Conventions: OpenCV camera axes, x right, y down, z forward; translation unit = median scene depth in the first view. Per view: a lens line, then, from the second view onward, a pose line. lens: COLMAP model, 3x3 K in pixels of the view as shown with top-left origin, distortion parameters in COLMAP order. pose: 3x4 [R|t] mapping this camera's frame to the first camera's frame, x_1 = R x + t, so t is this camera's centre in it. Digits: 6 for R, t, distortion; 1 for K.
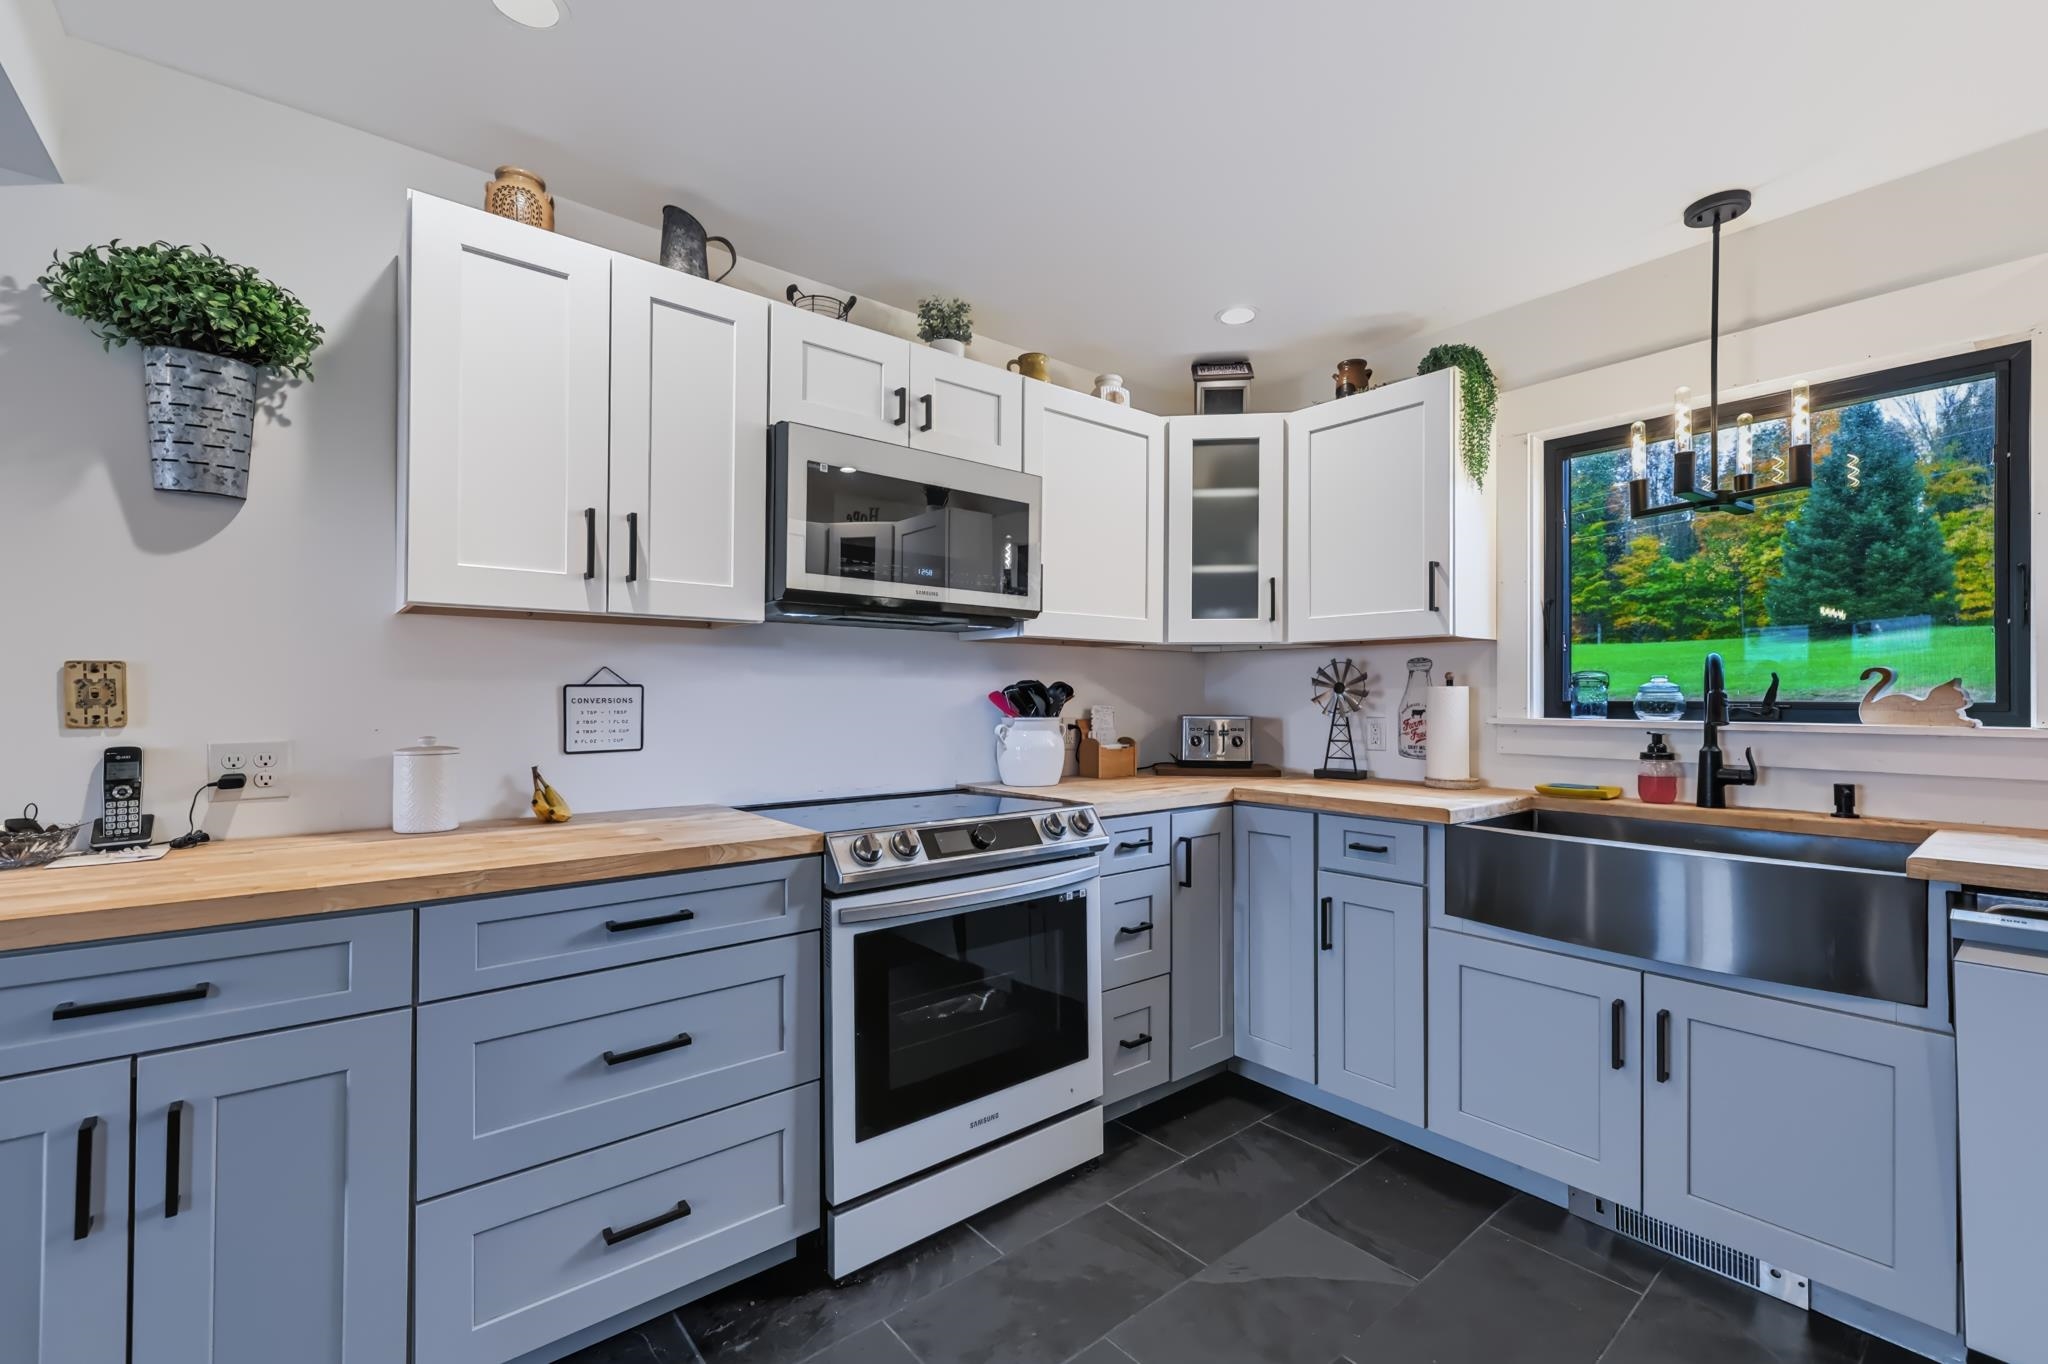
lens RADIAL K [[871.0, 0, 1034.0], [0, 871.0, 696.2], [0, 0, 1]] dist [-0.001072, -0.000274]
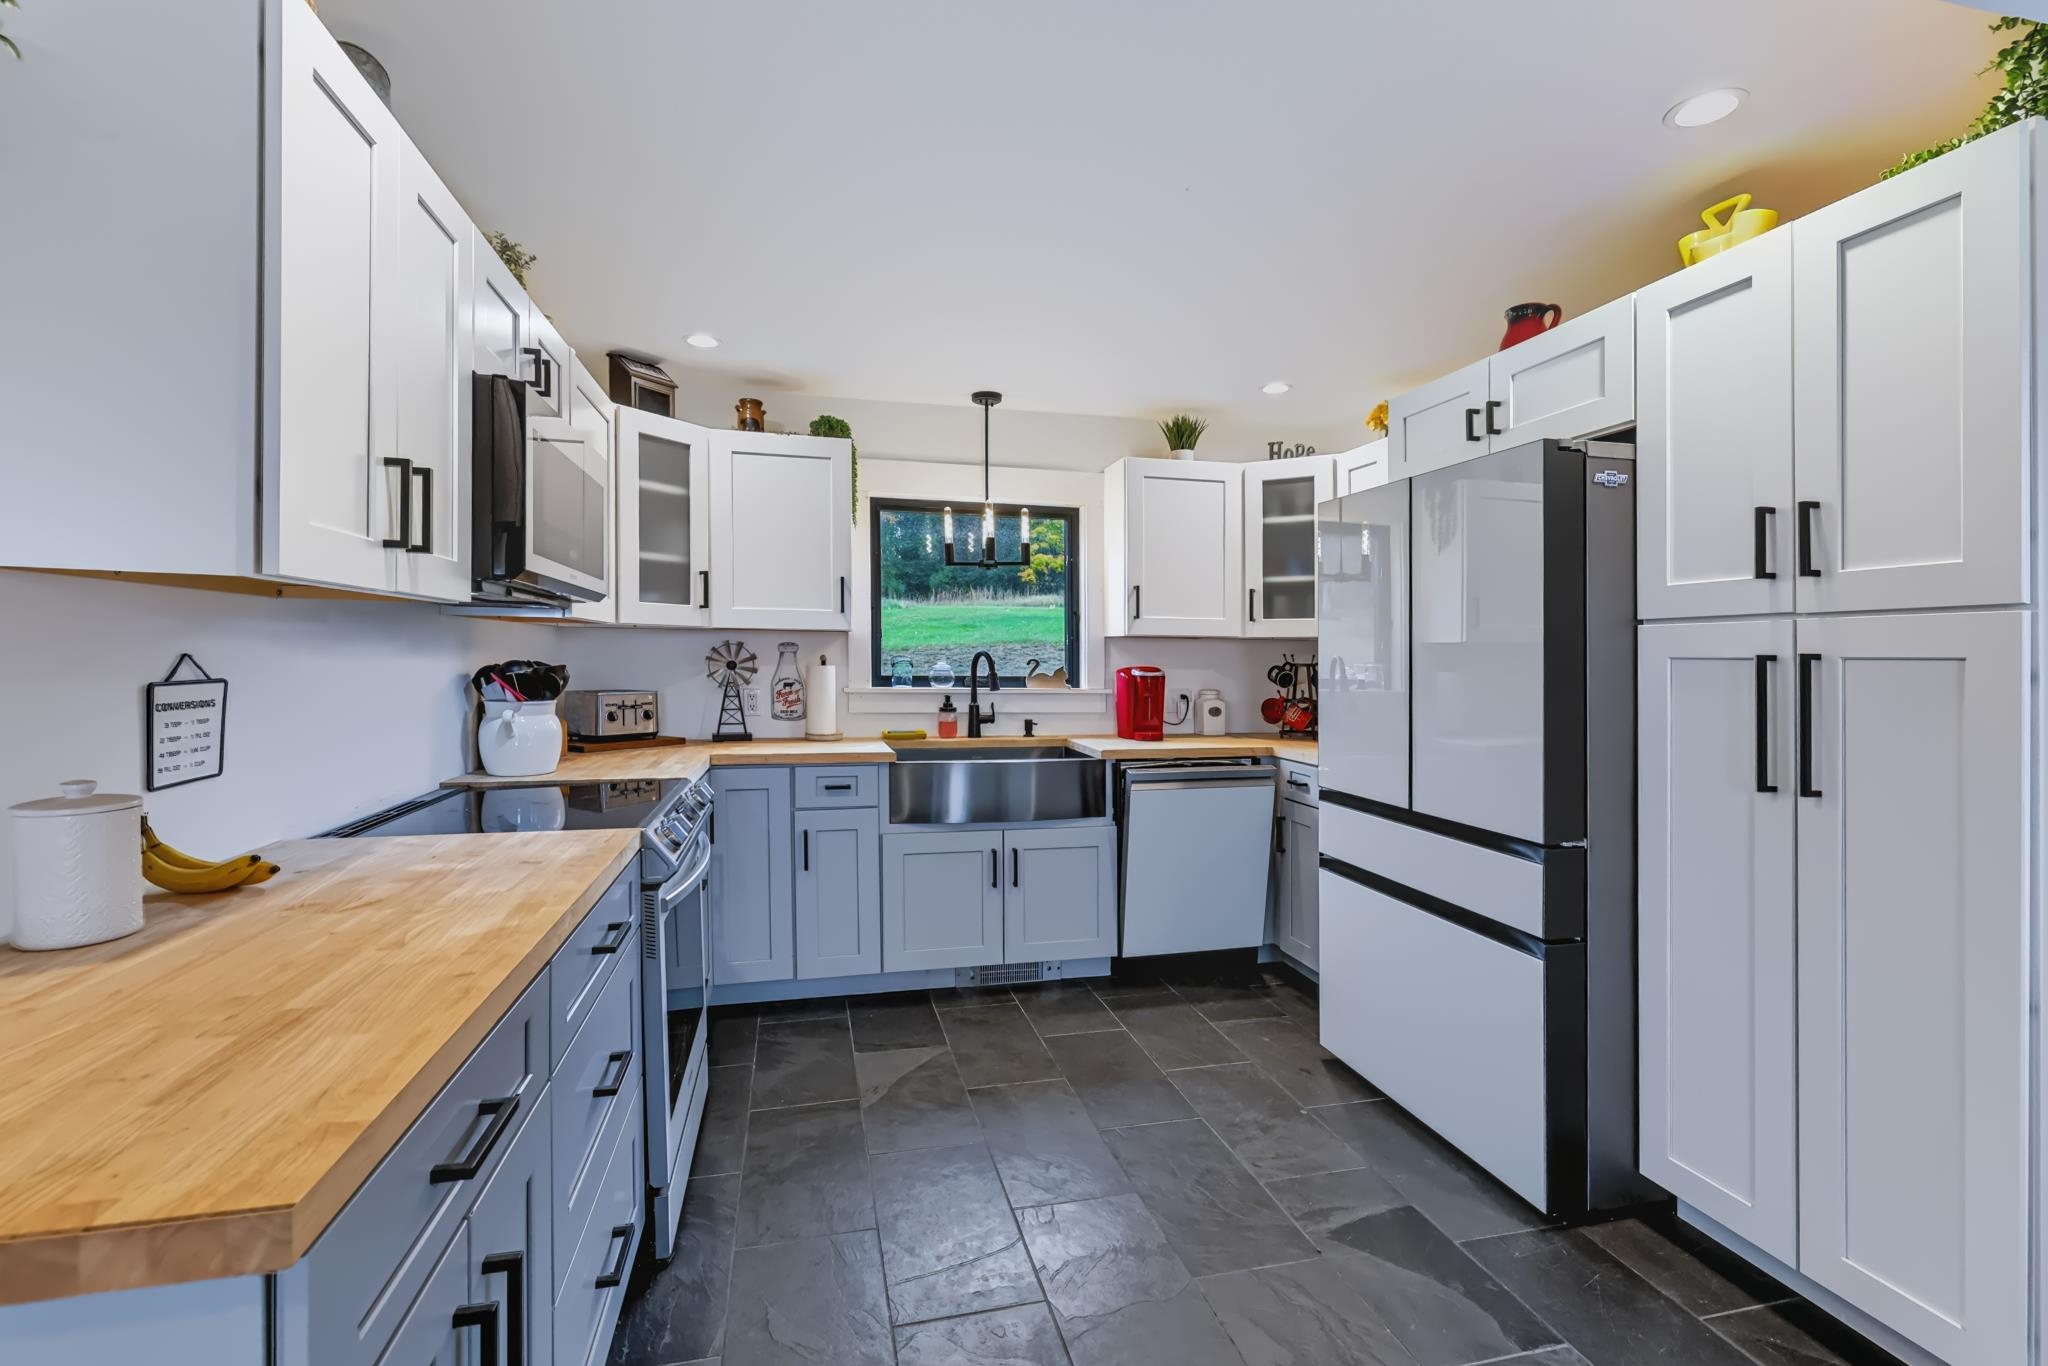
lens RADIAL K [[894.3, 0, 1028.0], [0, 894.3, 656.2], [0, 0, 1]] dist [0.000729, -0.000009]
pose [[0.434501, 0.003895, 0.900663, -0.716746], [-0.011252, 0.999936, 0.001104, -0.034542], [-0.900601, -0.010614, 0.434517, 0.117762]]
